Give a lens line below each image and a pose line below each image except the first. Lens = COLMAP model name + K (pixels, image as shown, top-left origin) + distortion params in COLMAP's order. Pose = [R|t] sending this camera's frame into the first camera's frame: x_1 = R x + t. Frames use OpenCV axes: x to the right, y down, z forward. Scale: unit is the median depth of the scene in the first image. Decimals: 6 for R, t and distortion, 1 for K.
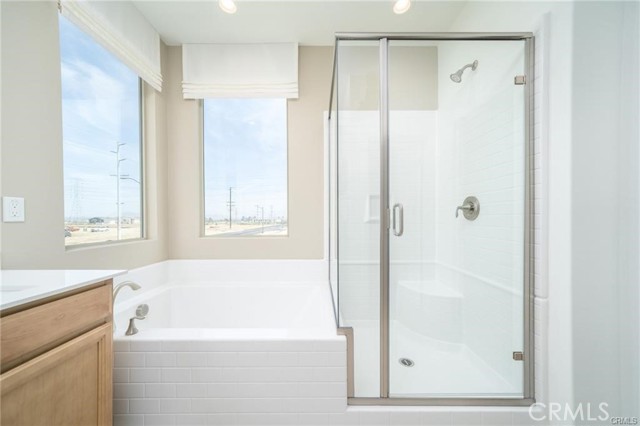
lens RADIAL K [[233.1, 0, 319.4], [0, 233.1, 215.3], [0, 0, 1]] dist [-0.000117, -0.000001]
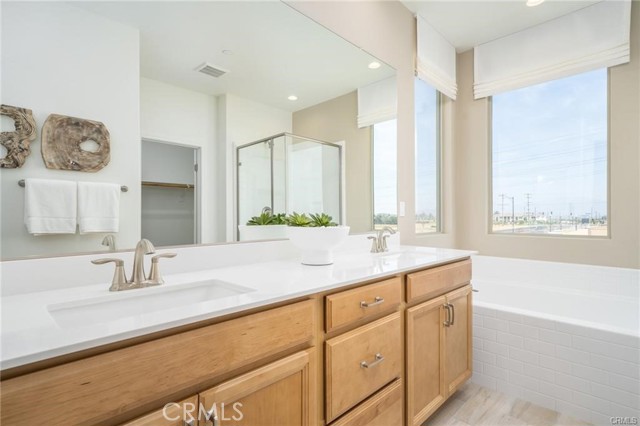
lens RADIAL K [[319.7, 0, 319.1], [0, 319.7, 210.6], [0, 0, 1]] dist [0.004563, 0.001172]
pose [[0.703866, -0.002633, -0.710328, -0.059791], [0.005948, 0.999980, 0.002187, -0.011590], [0.710308, -0.005764, 0.703867, -0.521524]]
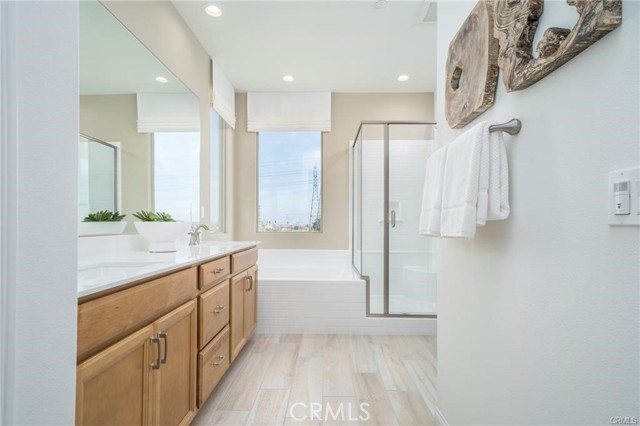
lens RADIAL K [[329.0, 0, 320.0], [0, 329.0, 213.0], [0, 0, 1]] dist [0.002617, 0.000404]
pose [[0.999805, 0.006730, -0.018548, -0.119229], [-0.007090, 0.999786, -0.019446, 0.016366], [0.018413, 0.019573, 0.999639, -0.961103]]
